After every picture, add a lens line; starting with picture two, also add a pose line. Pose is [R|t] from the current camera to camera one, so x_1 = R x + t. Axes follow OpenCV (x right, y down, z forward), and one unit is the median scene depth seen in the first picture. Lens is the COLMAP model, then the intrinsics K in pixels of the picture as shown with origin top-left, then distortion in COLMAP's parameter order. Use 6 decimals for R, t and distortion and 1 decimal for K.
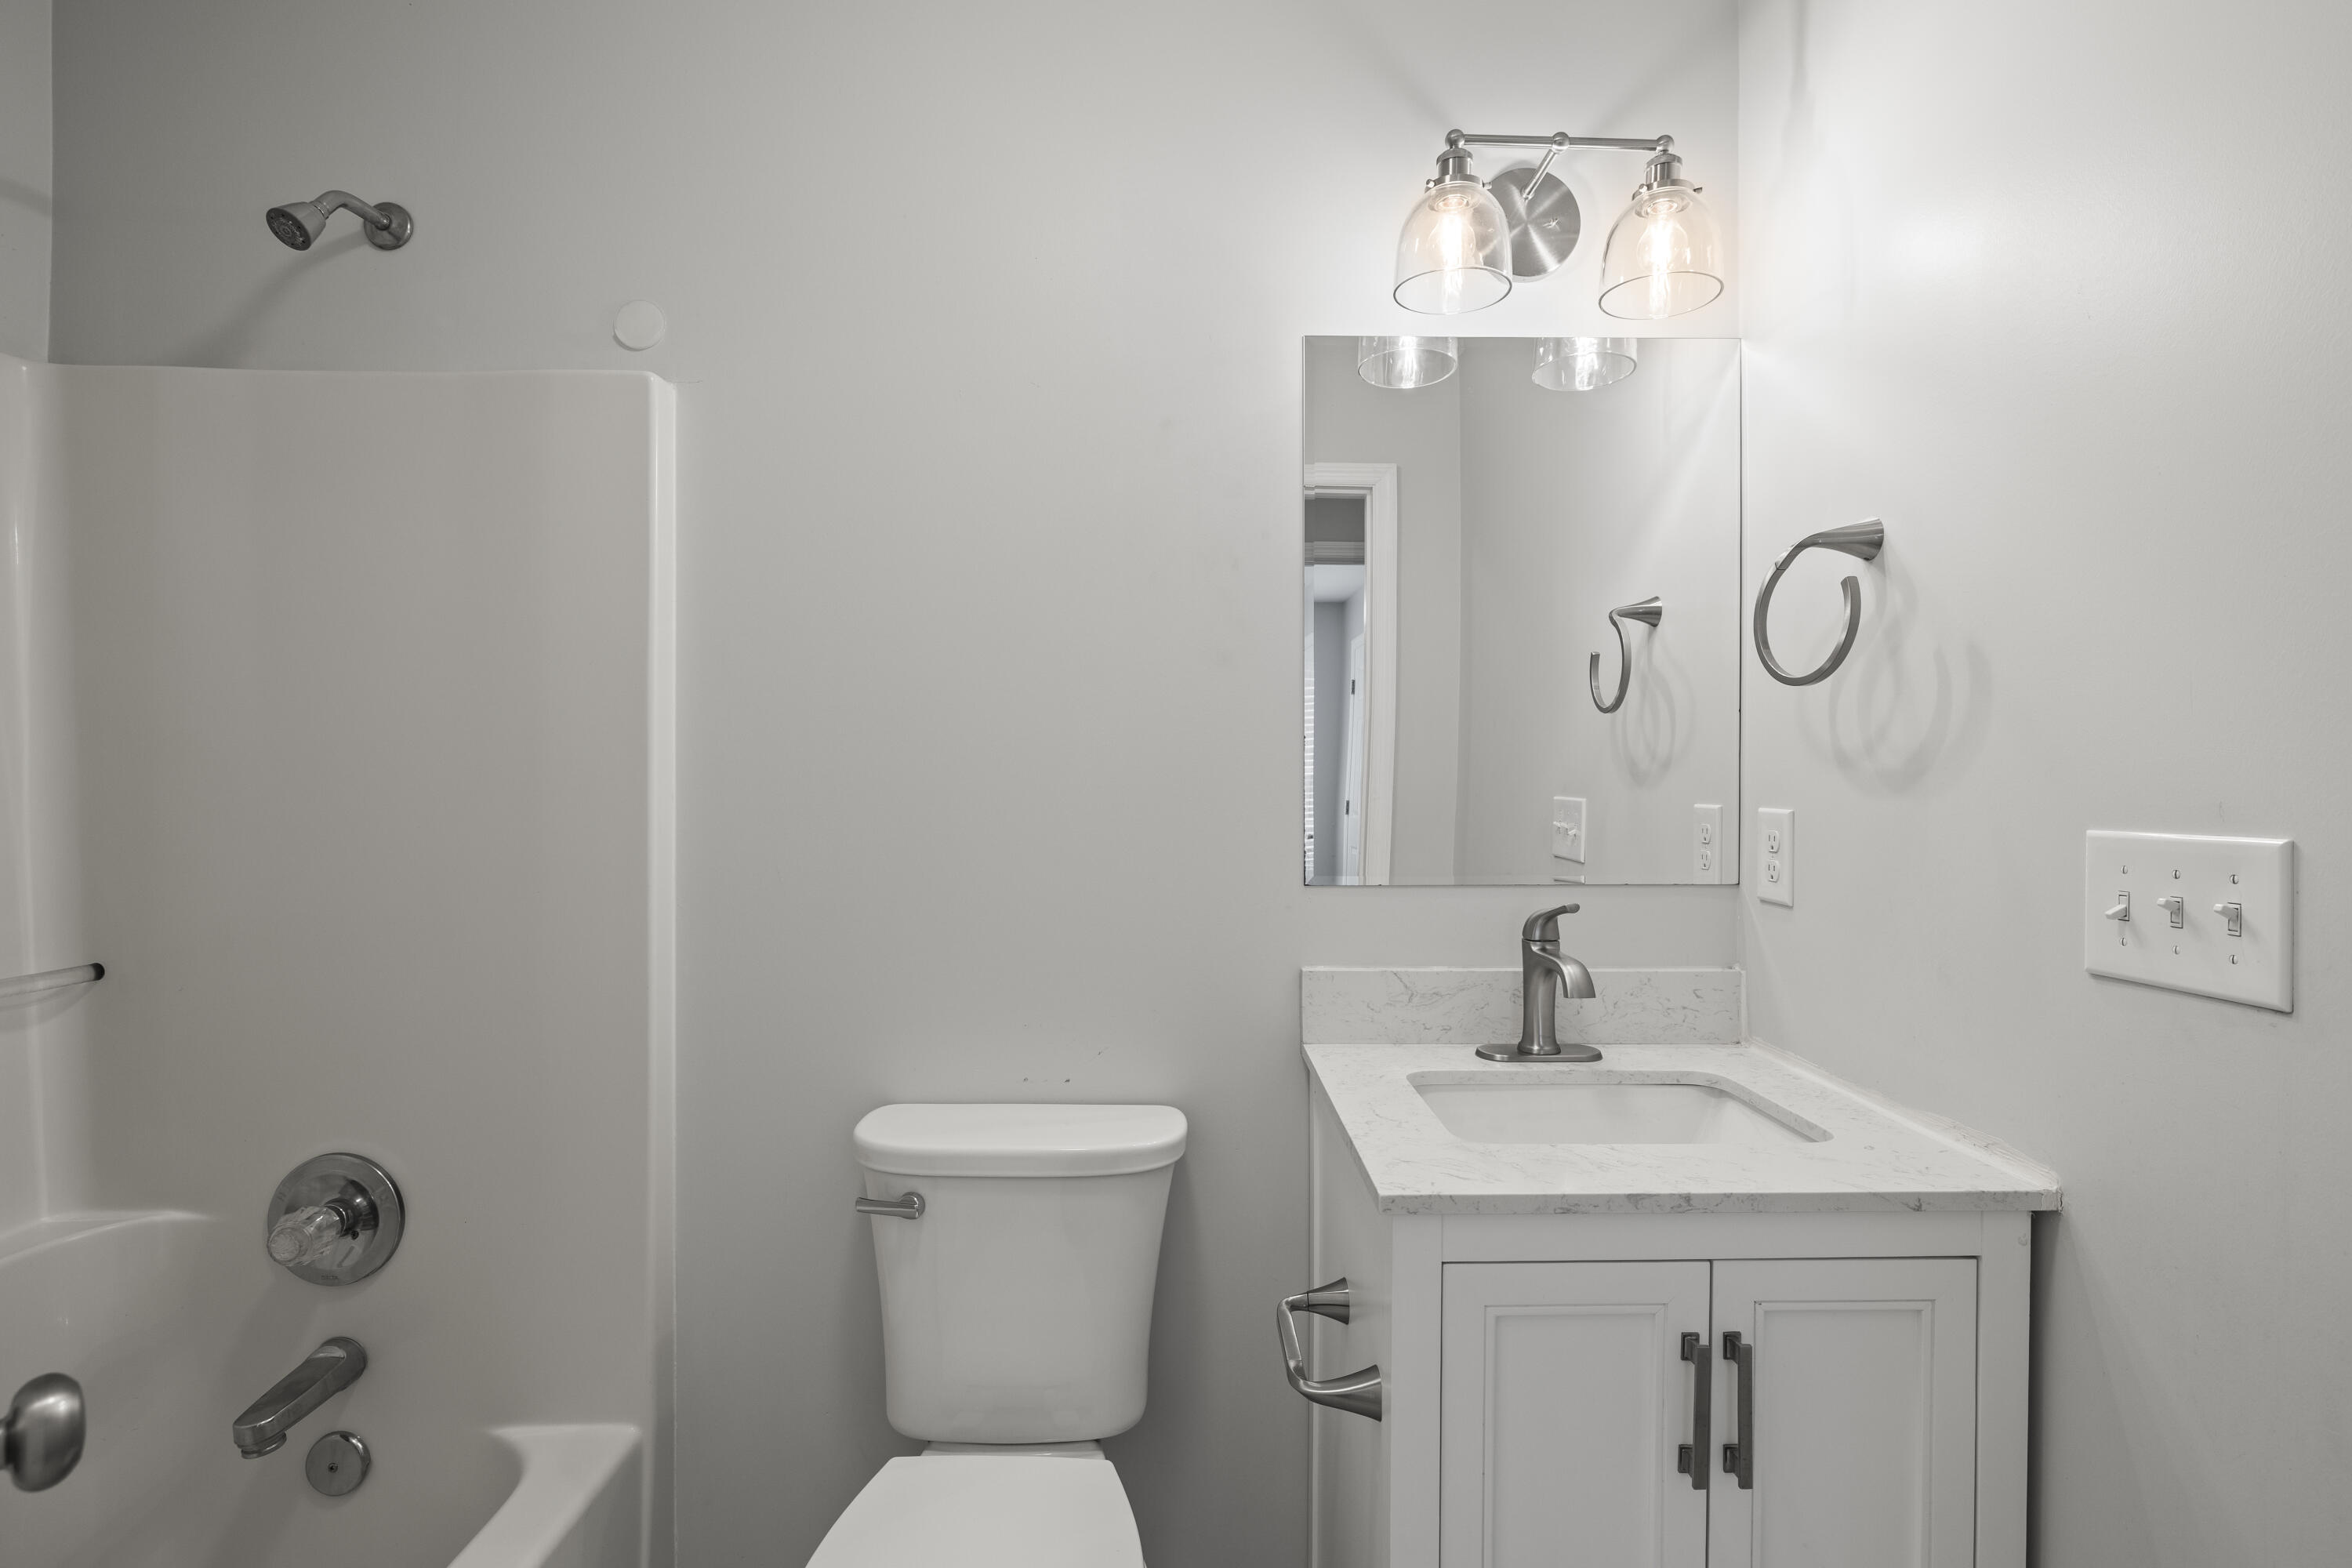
lens RADIAL K [[1097.2, 0, 1176.0], [0, 1097.2, 784.0], [0, 0, 1]] dist [-0.002613, 0.000596]
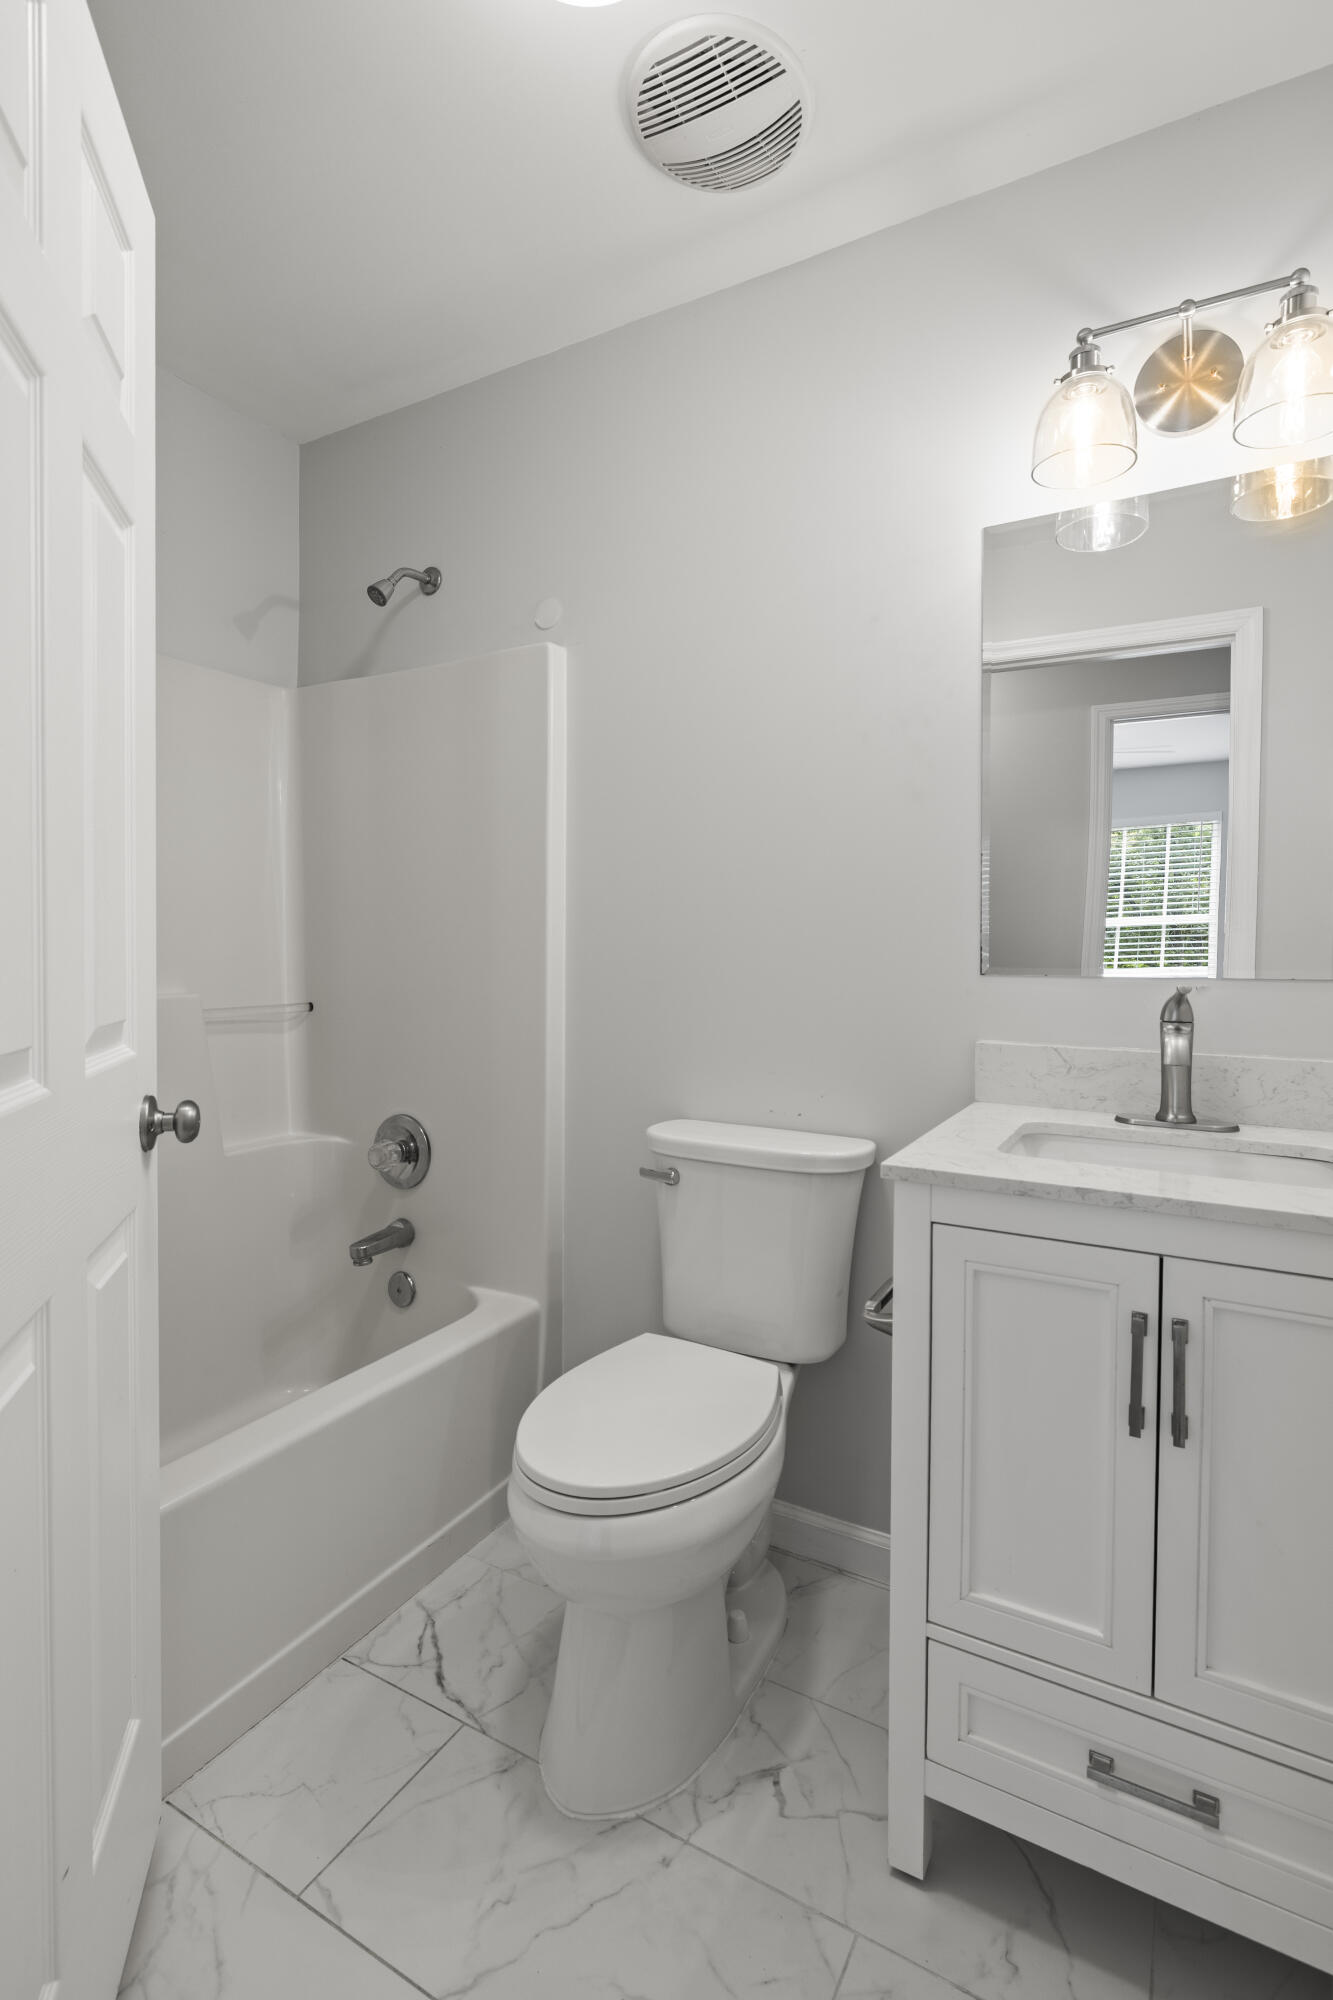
lens RADIAL K [[940.6, 0, 663.0], [0, 940.6, 962.5], [0, 0, 1]] dist [0.000974, 0.001322]
pose [[0.865446, 0.011368, -0.500873, 0.362455], [-0.007575, 0.999925, 0.009606, 0.076262], [0.500945, -0.004520, 0.865468, -0.103896]]
